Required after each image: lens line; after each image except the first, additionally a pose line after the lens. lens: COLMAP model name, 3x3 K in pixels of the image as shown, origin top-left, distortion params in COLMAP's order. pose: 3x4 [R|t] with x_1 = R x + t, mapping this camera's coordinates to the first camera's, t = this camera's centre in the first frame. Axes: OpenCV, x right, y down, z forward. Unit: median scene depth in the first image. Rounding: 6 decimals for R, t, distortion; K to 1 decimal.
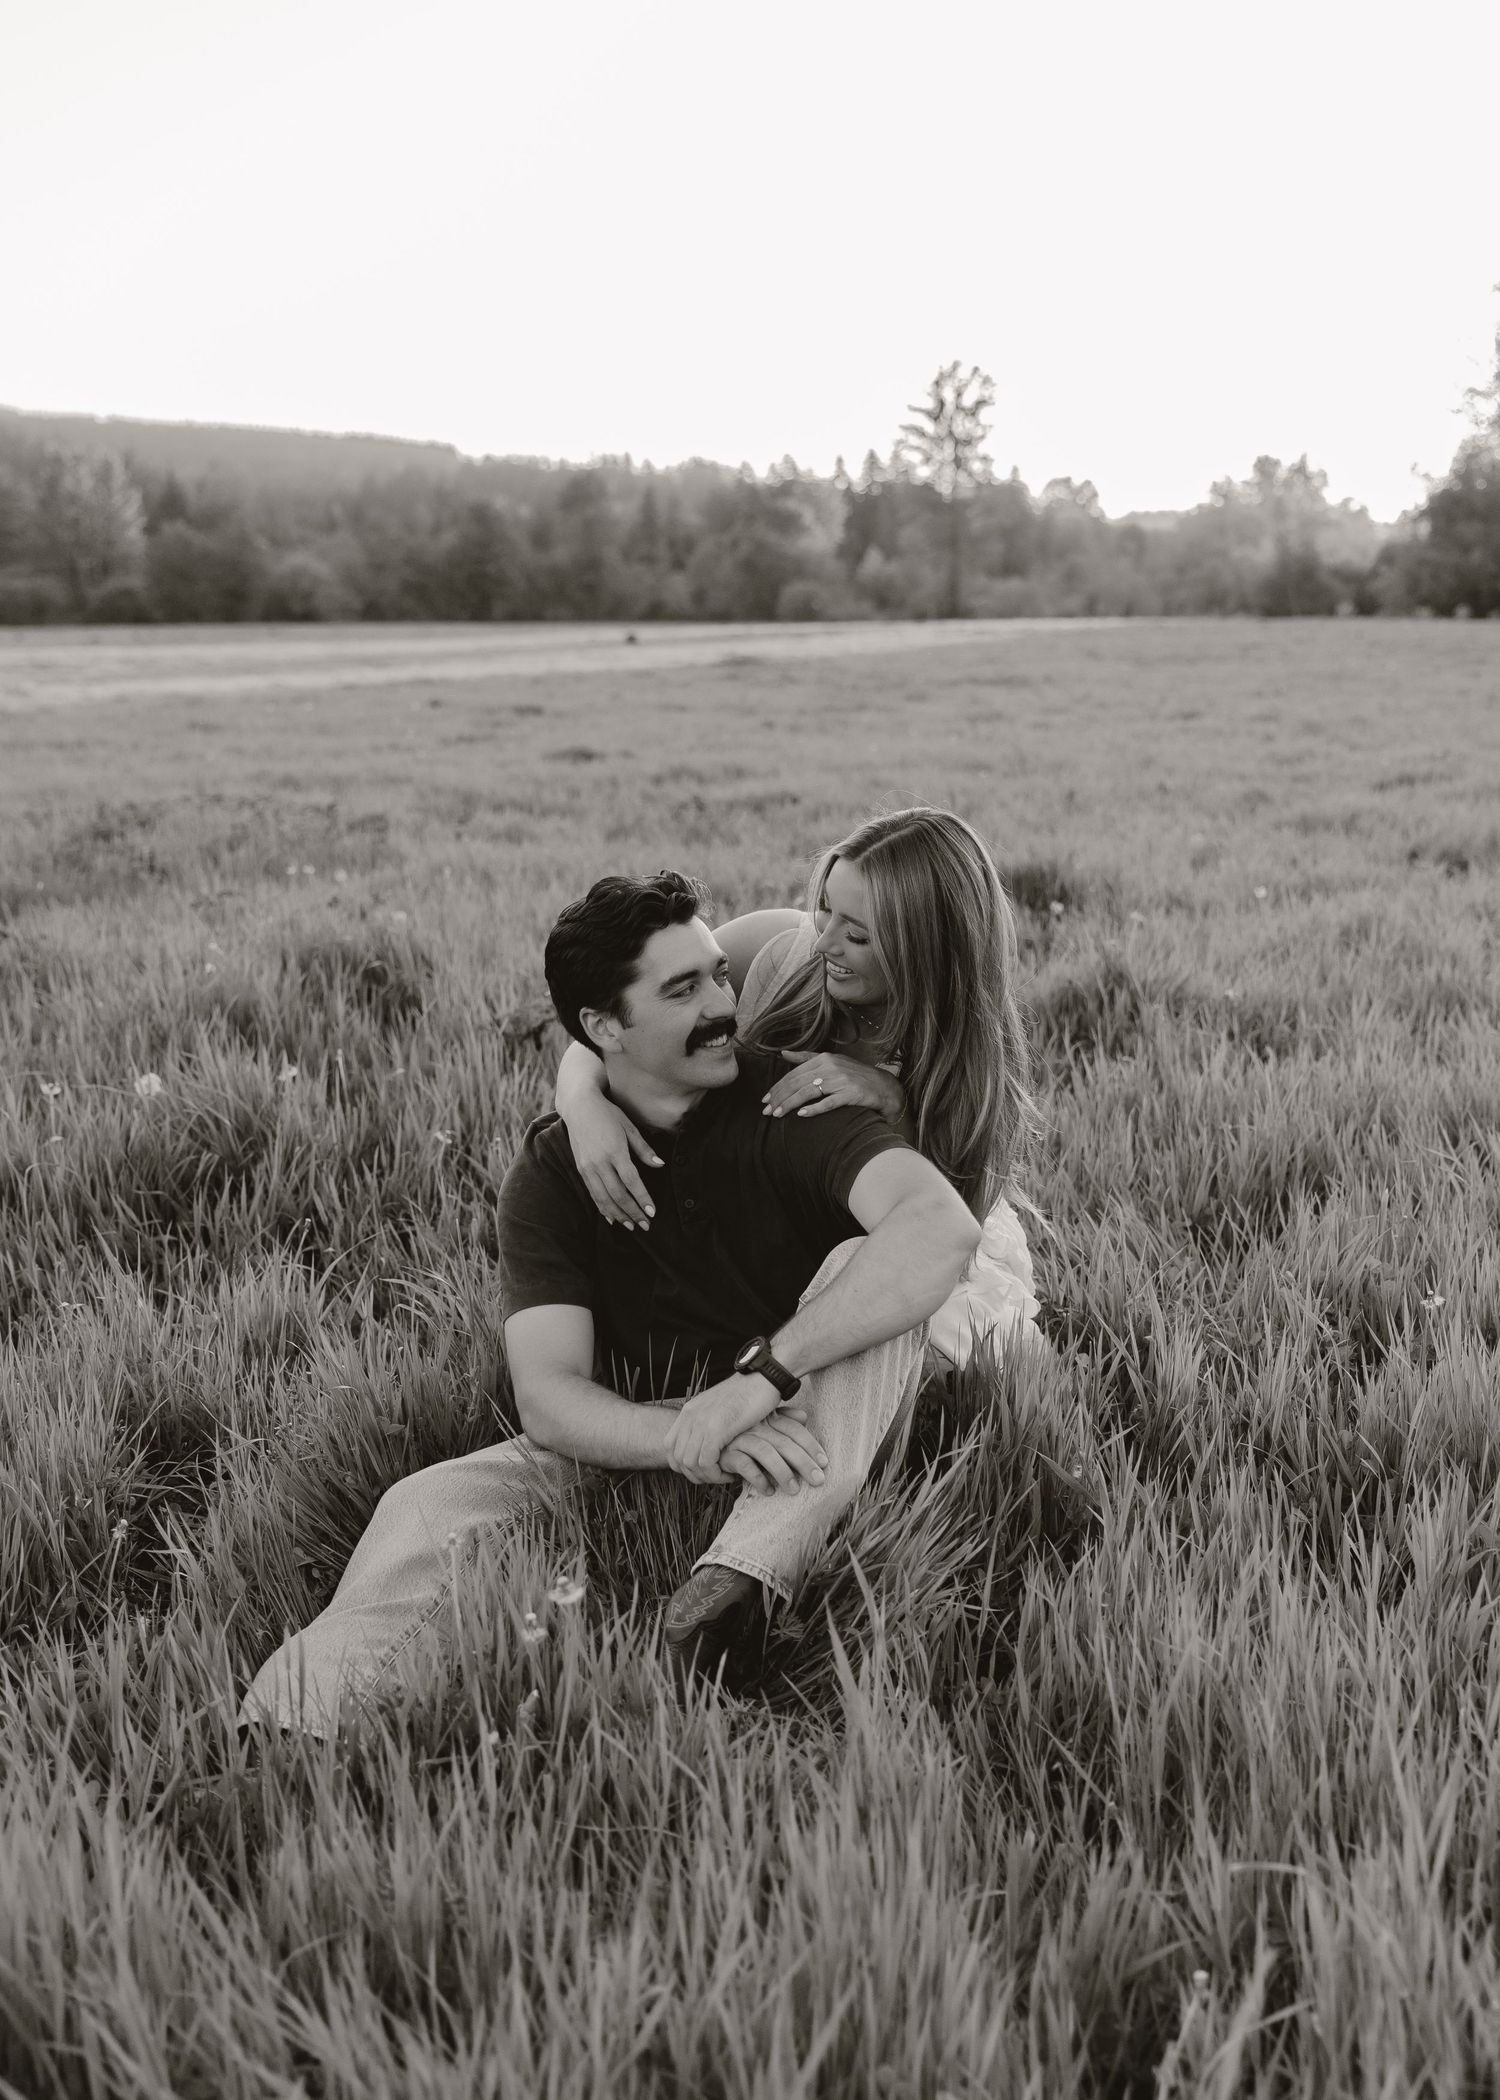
lens RADIAL K [[2492.3, 0, 762.3], [0, 2492.3, 993.5], [0, 0, 1]] dist [0.001022, 0.001532]
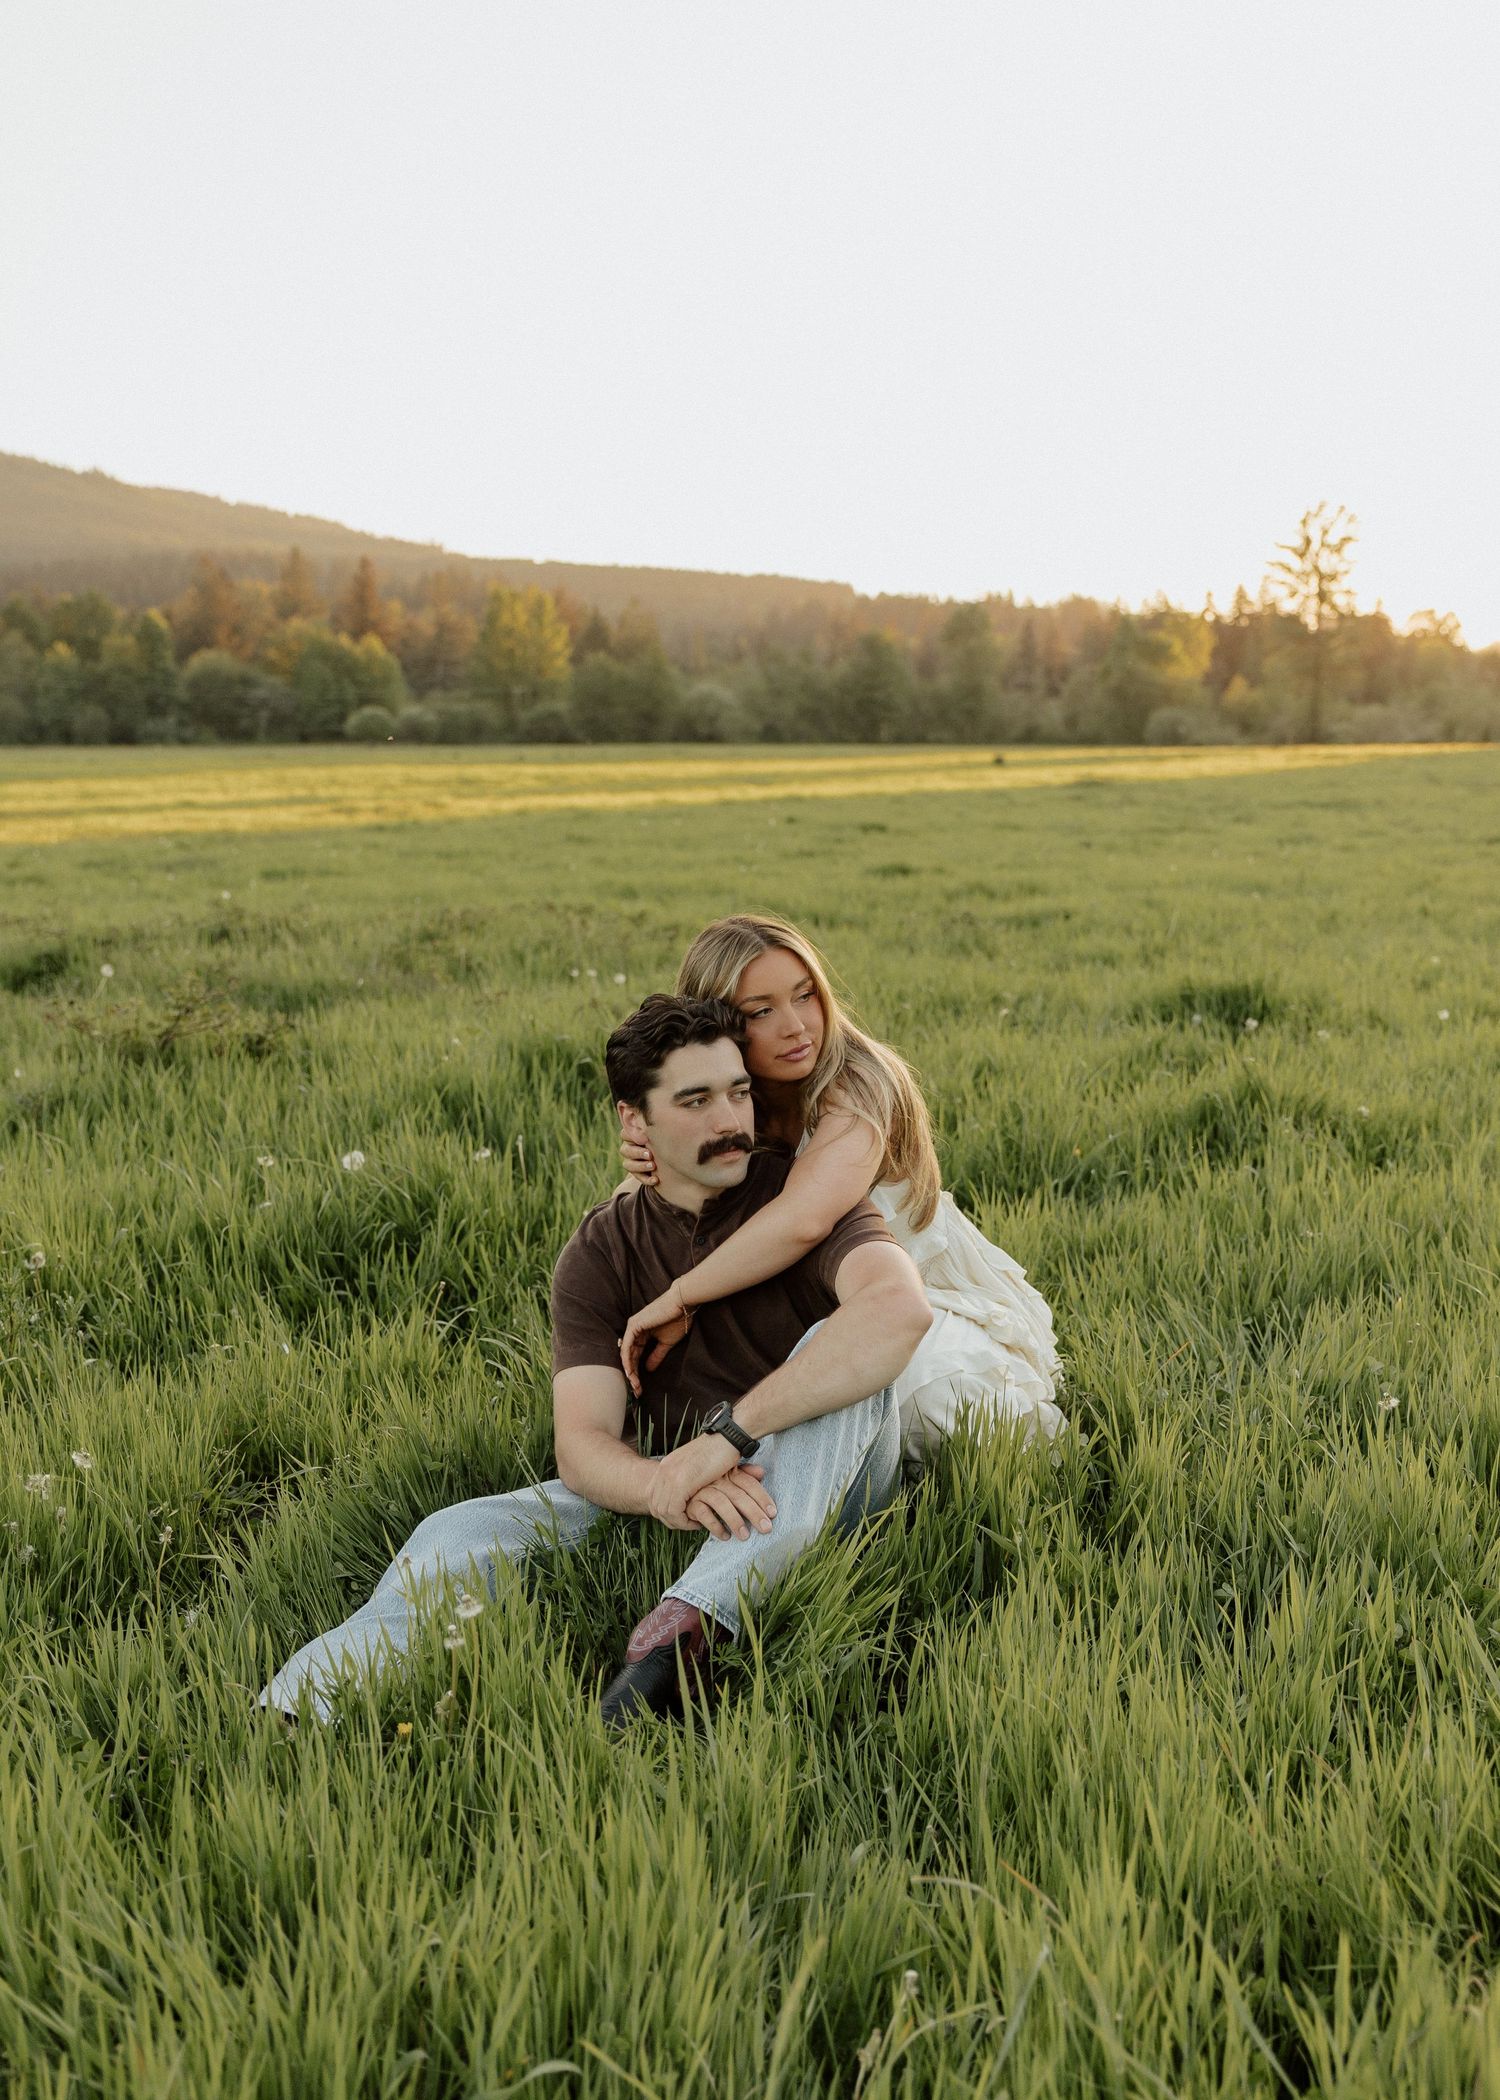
lens RADIAL K [[2300.0, 0, 750.0], [0, 2300.0, 1050.0], [0, 0, 1]] dist [0.005407, -0.001306]
pose [[0.986399, 0.027568, -0.162037, 0.096568], [-0.030071, 0.999463, -0.013011, -0.005528], [0.161592, 0.017706, 0.986699, -0.023639]]
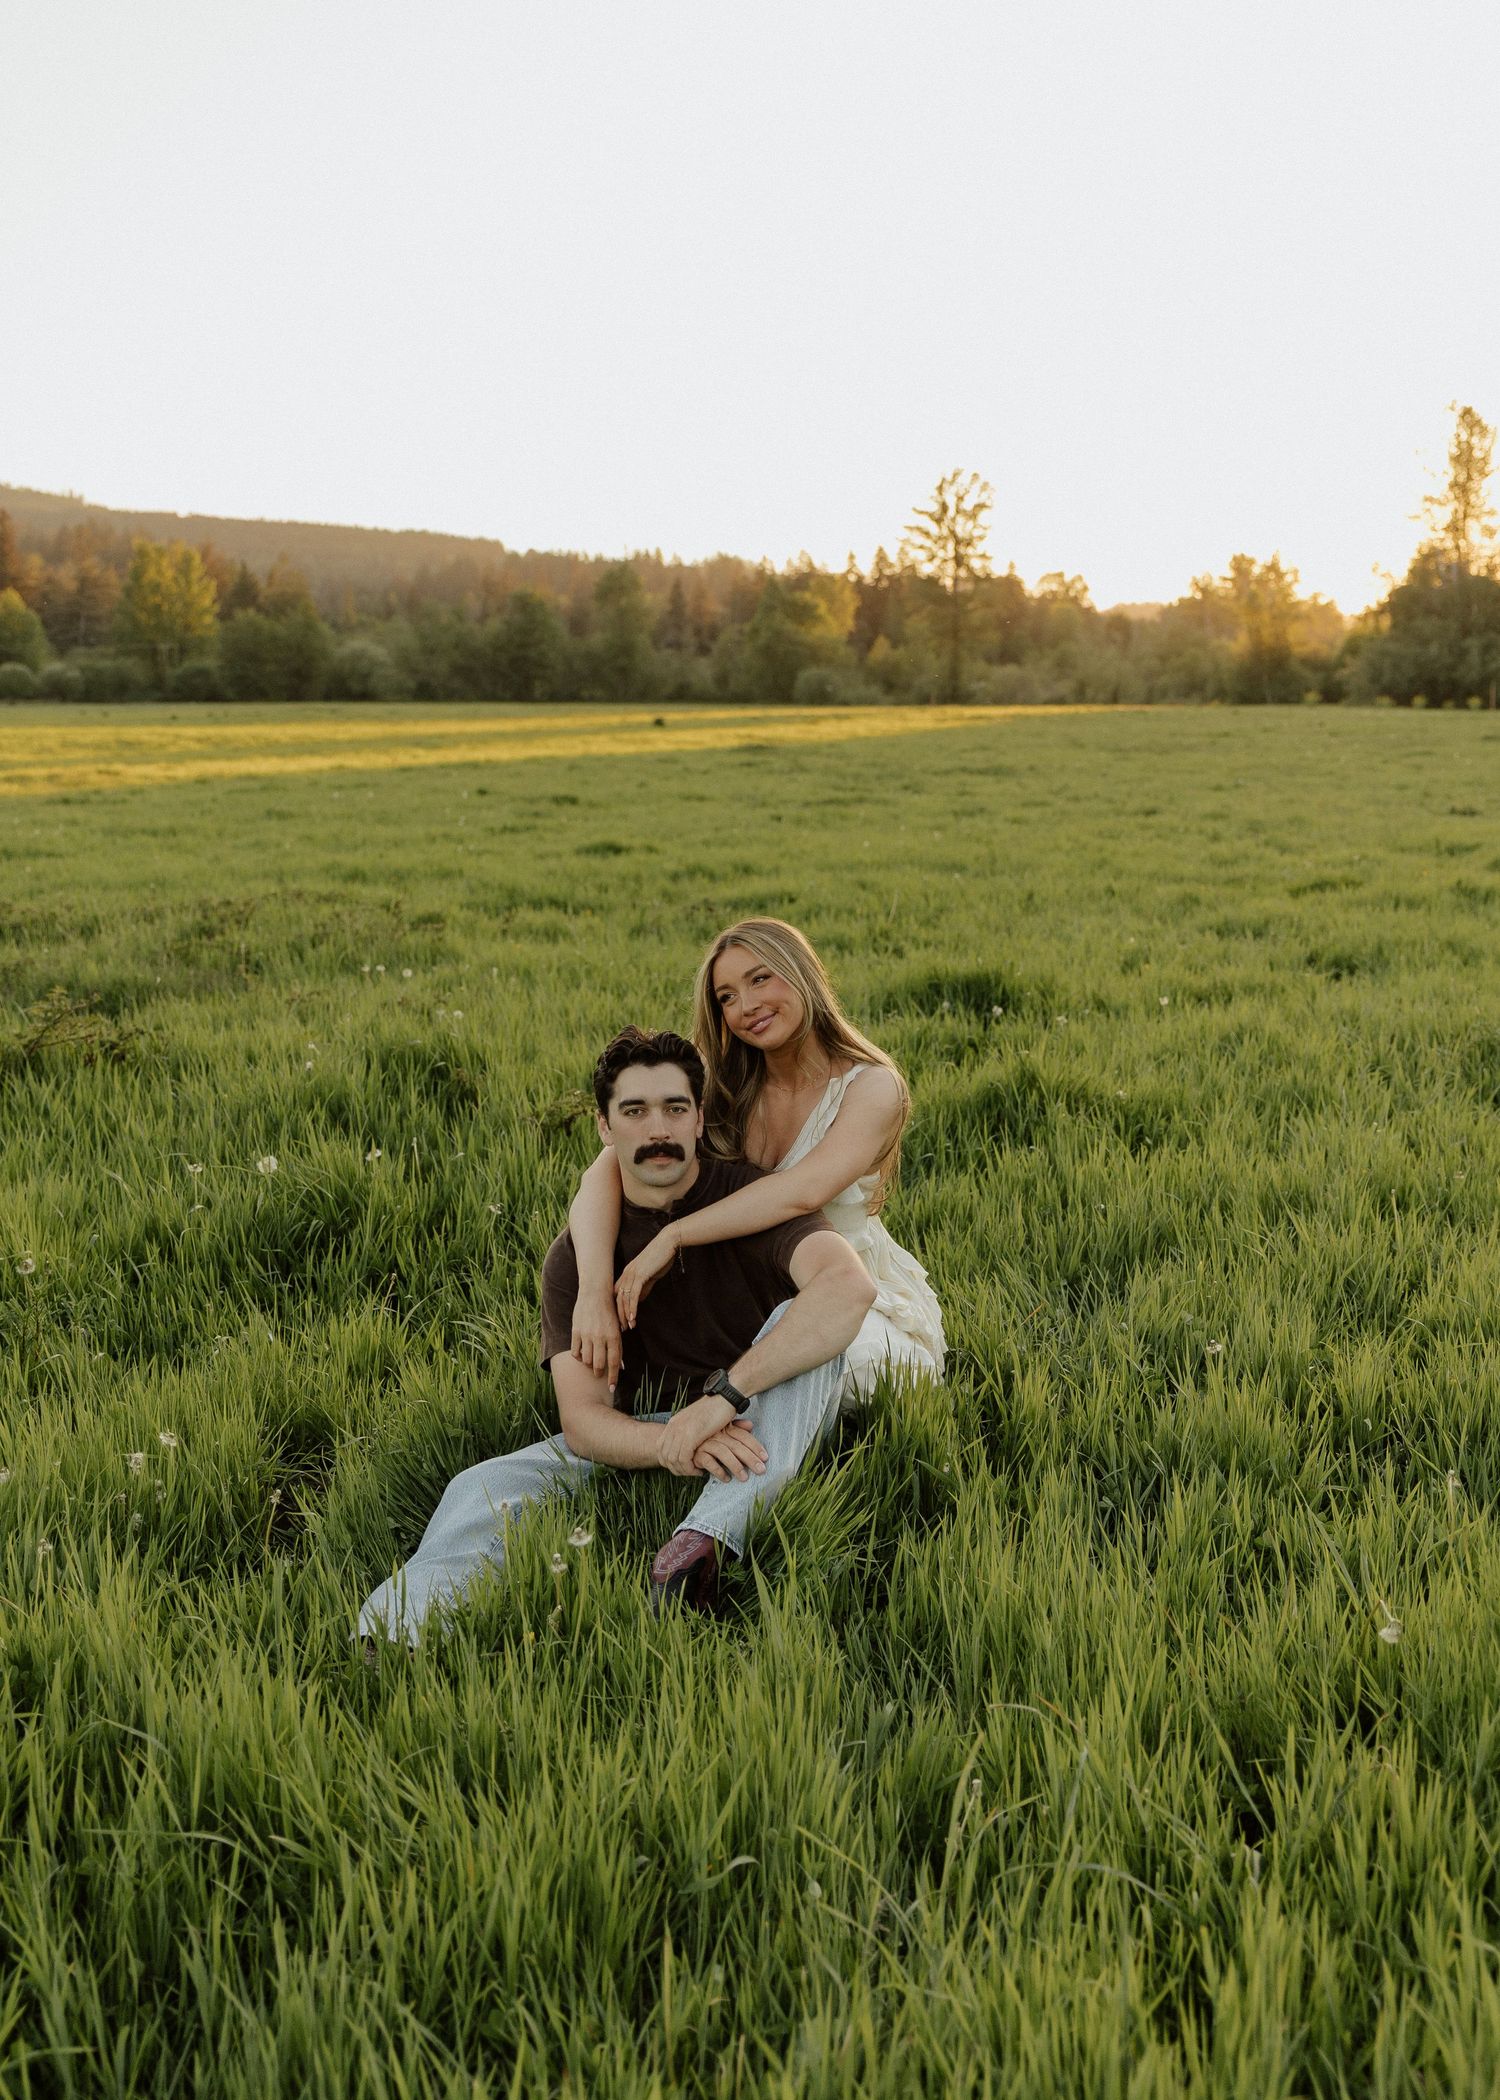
lens RADIAL K [[2299.0, 0, 745.4], [0, 2299.0, 941.6], [0, 0, 1]] dist [0.005123, 0.004703]
pose [[0.999850, 0.009978, -0.014163, 0.016286], [-0.010579, 0.999017, -0.043037, -0.027244], [0.013719, 0.043181, 0.998973, -0.177763]]
